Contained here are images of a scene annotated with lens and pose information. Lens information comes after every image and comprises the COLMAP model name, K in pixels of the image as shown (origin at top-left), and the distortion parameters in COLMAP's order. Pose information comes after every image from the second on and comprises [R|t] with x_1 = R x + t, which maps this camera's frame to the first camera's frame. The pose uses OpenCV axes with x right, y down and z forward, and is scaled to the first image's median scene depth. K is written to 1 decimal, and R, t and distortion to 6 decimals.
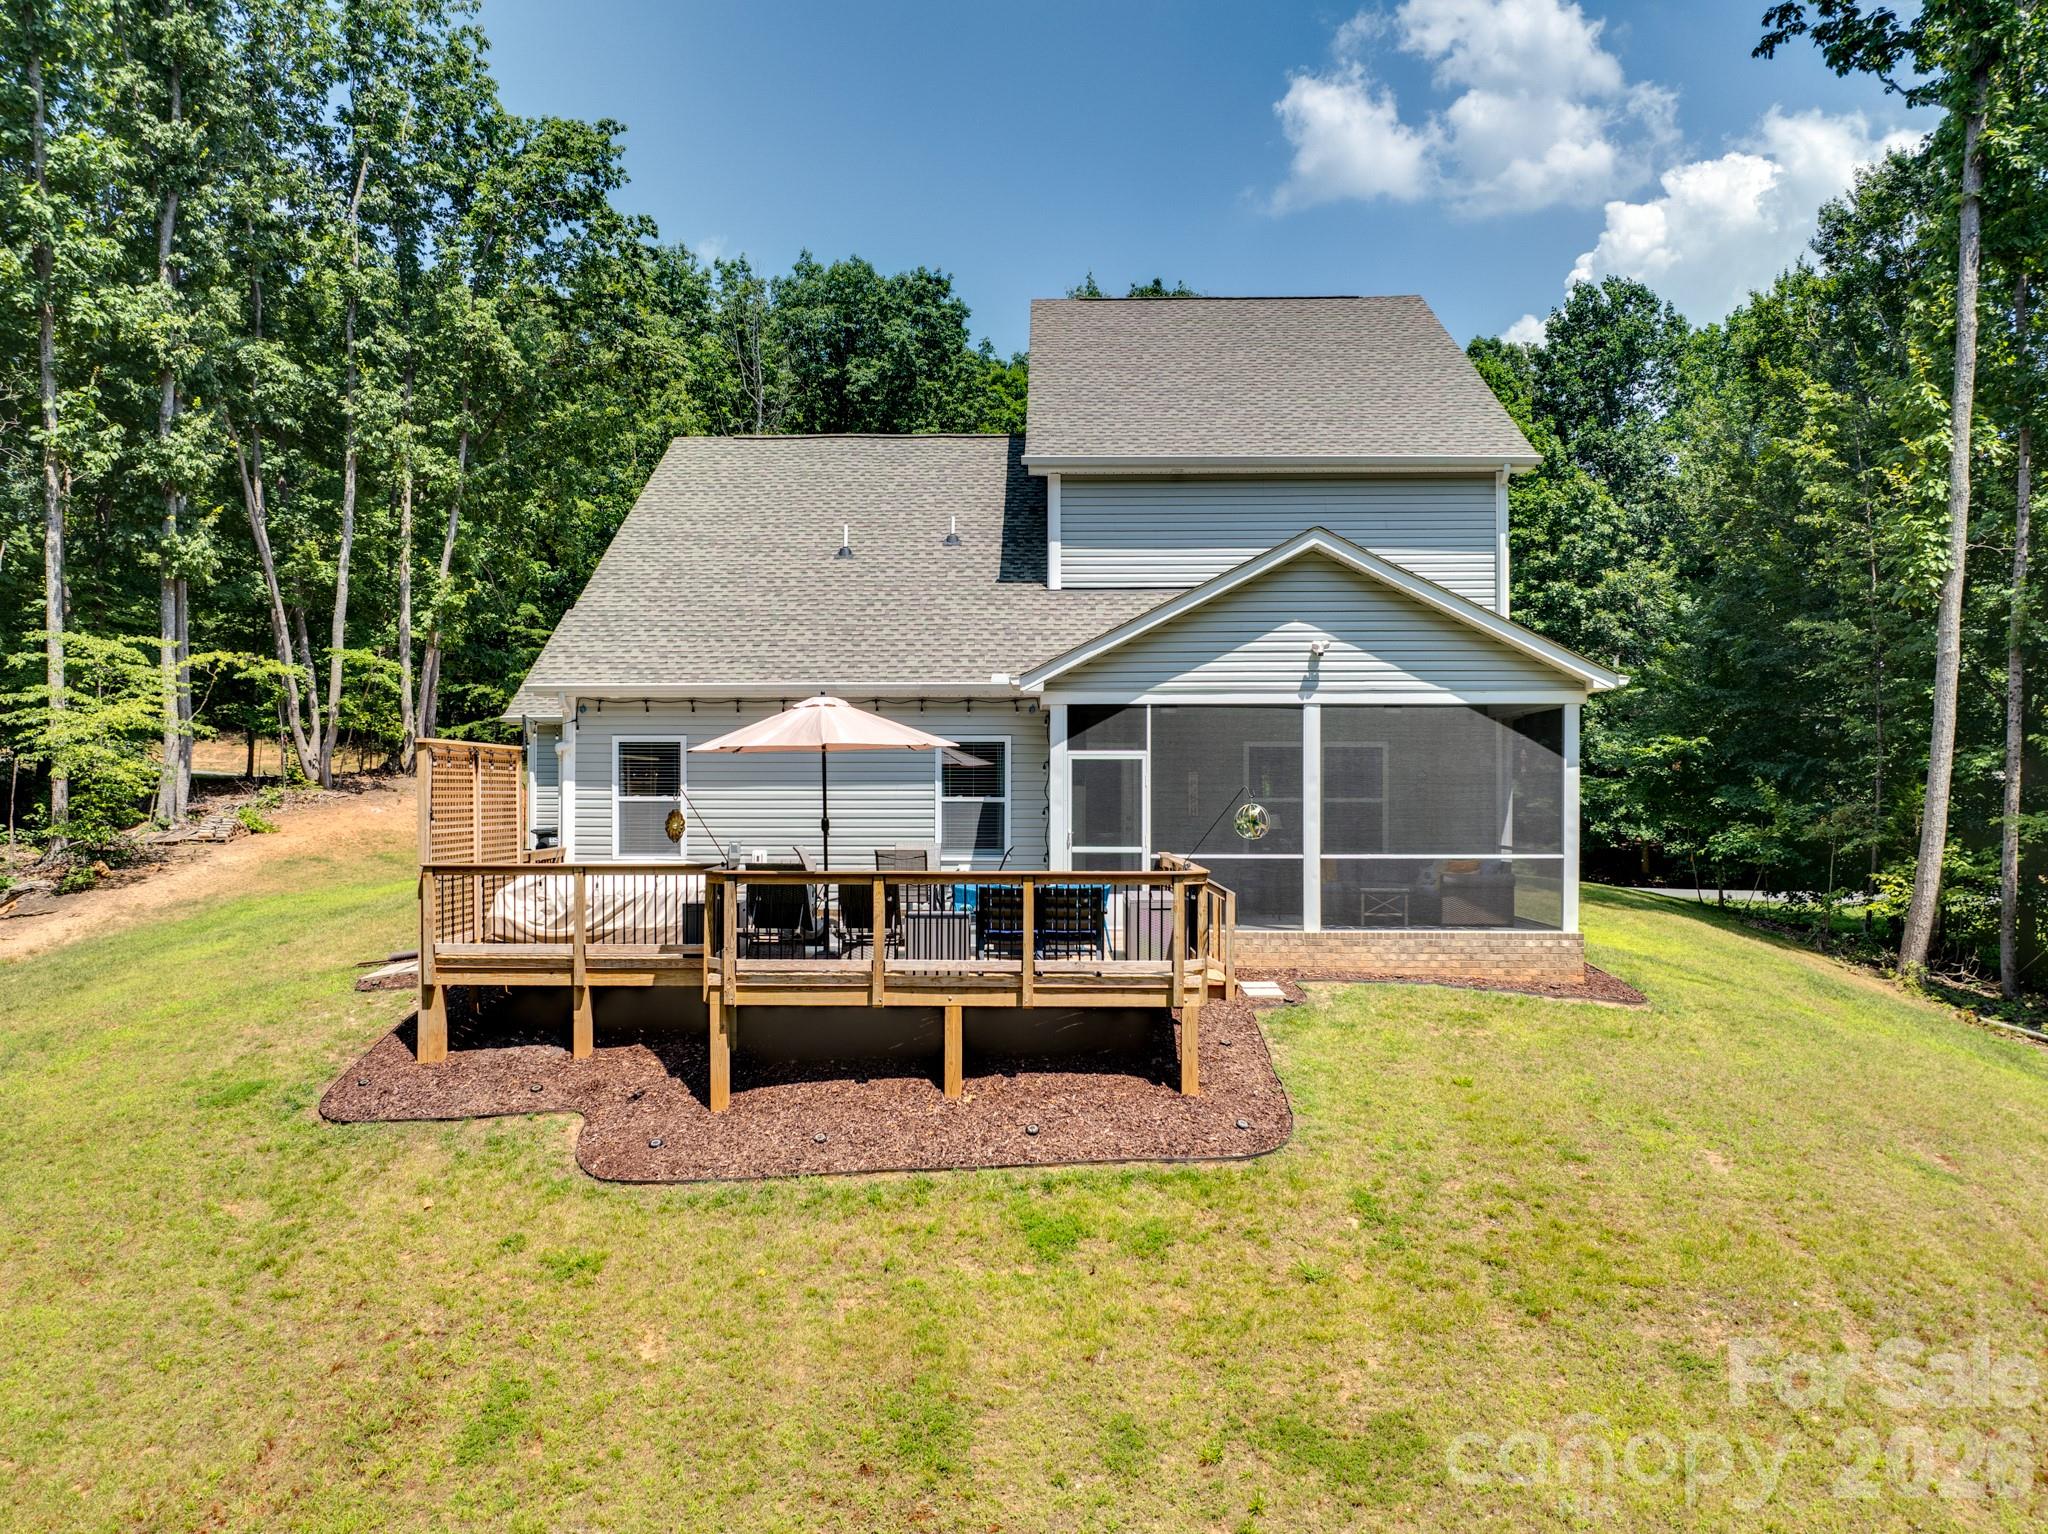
lens RADIAL K [[1434.6, 0, 1033.3], [0, 1434.6, 760.0], [0, 0, 1]] dist [-0.029746, -0.013297]
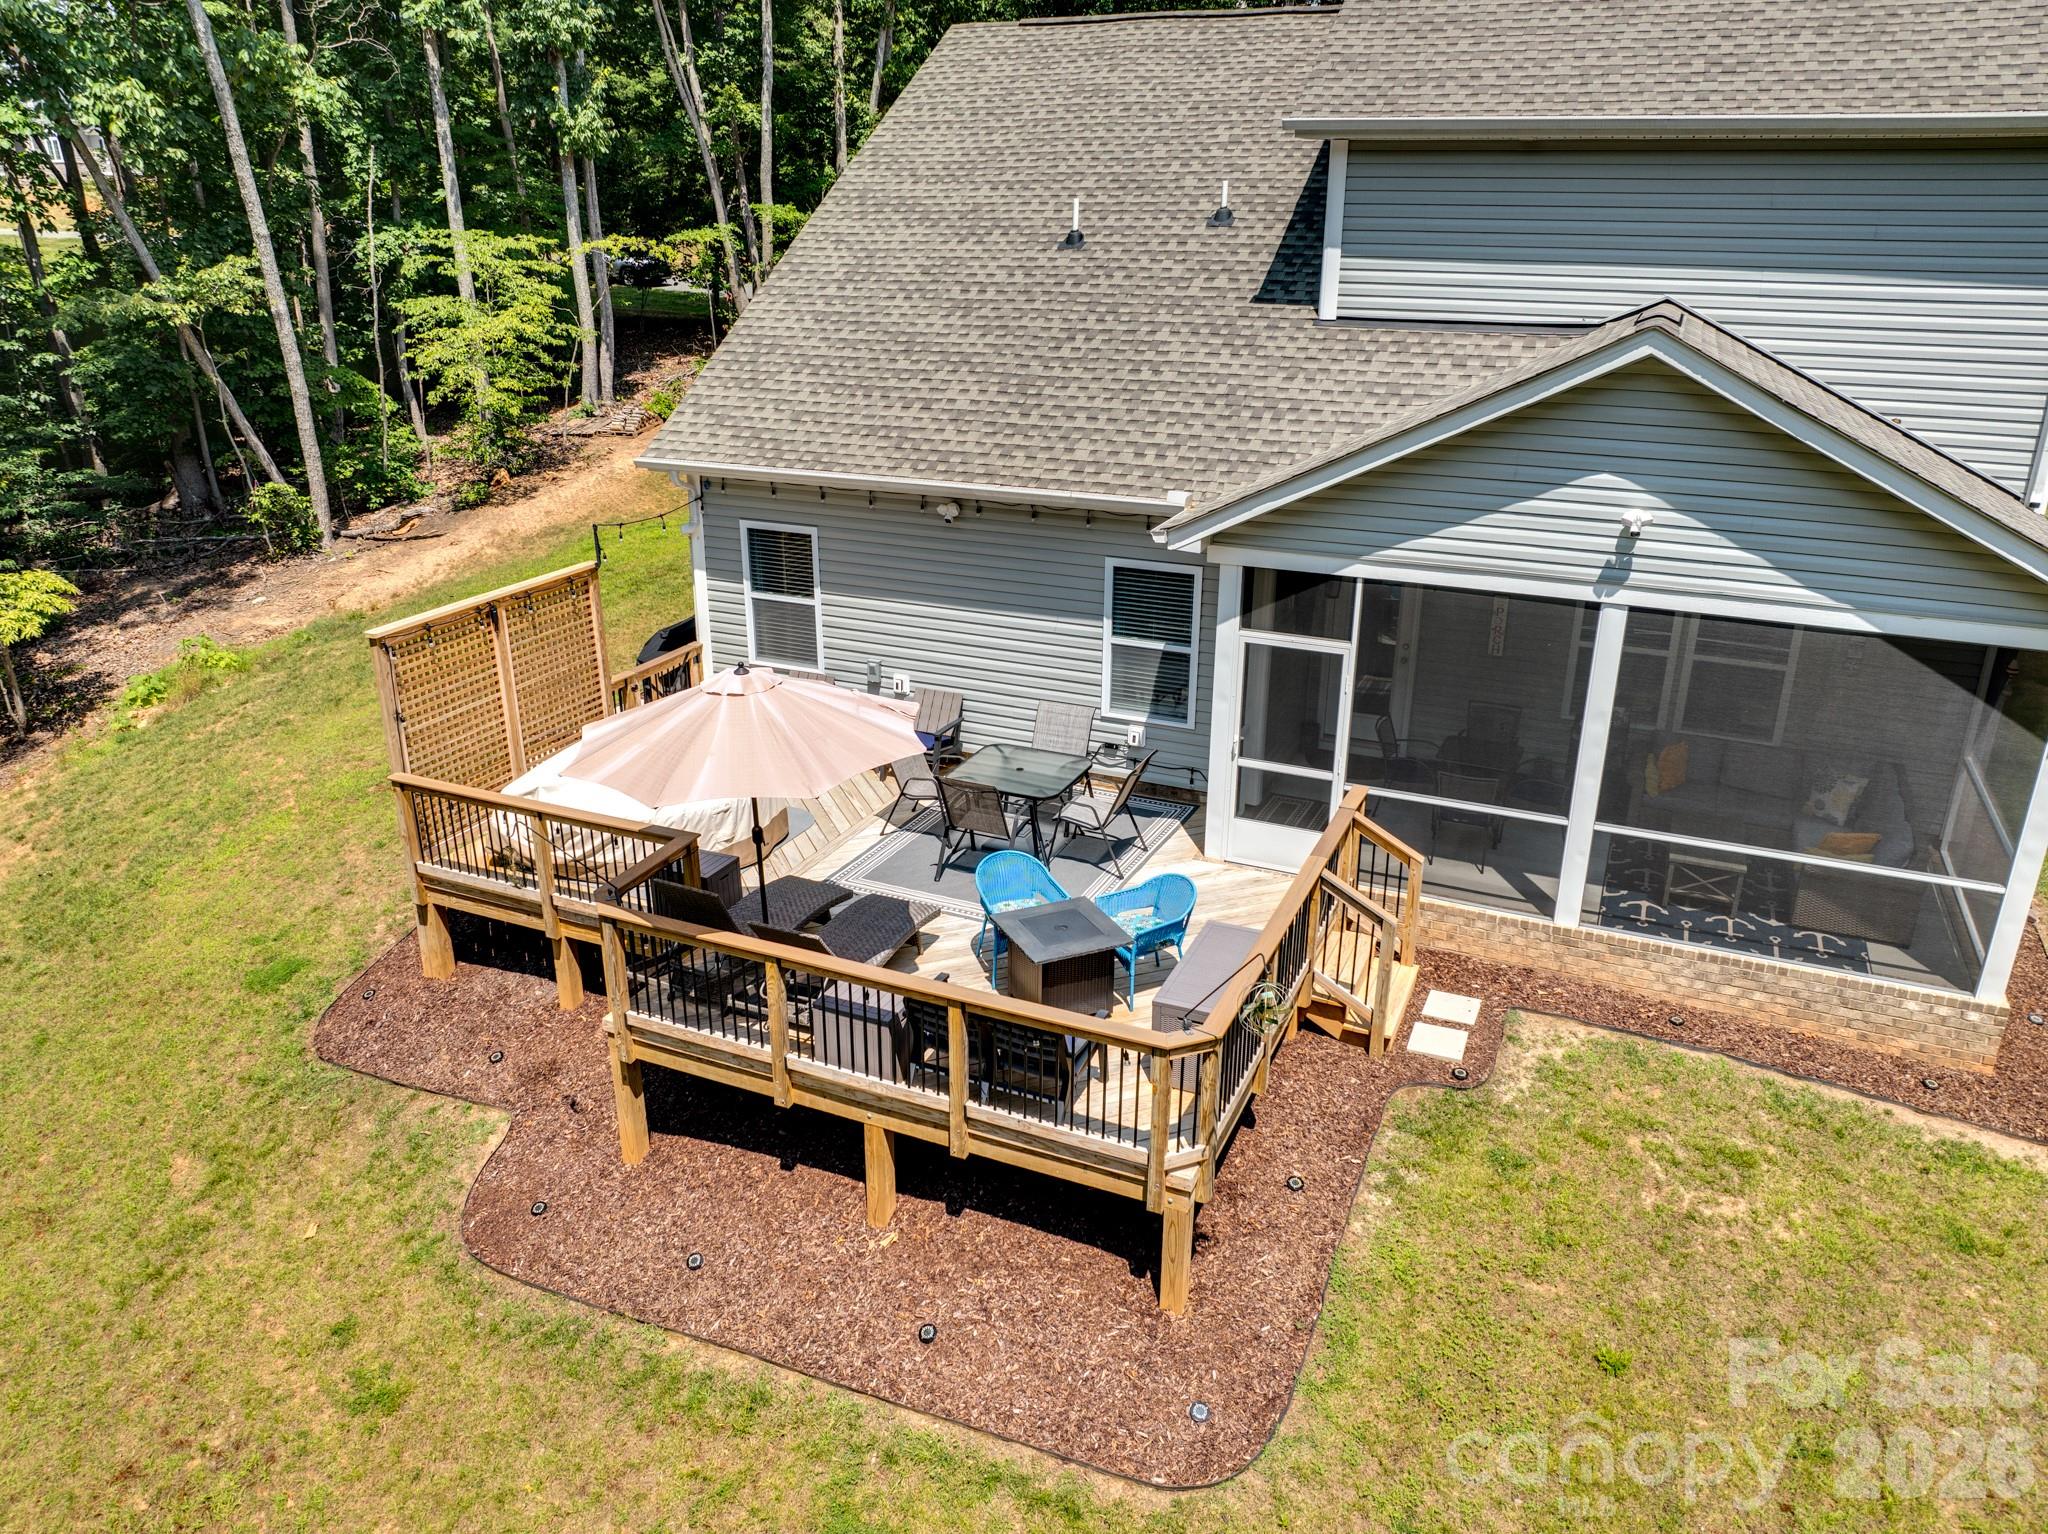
lens RADIAL K [[1434.6, 0, 1015.6], [0, 1434.6, 779.6], [0, 0, 1]] dist [-0.029746, -0.013297]
pose [[0.925373, 0.140575, -0.352027, 0.165601], [-0.004648, 0.932829, 0.360290, -0.175677], [0.379029, -0.331766, 0.863868, 0.296887]]
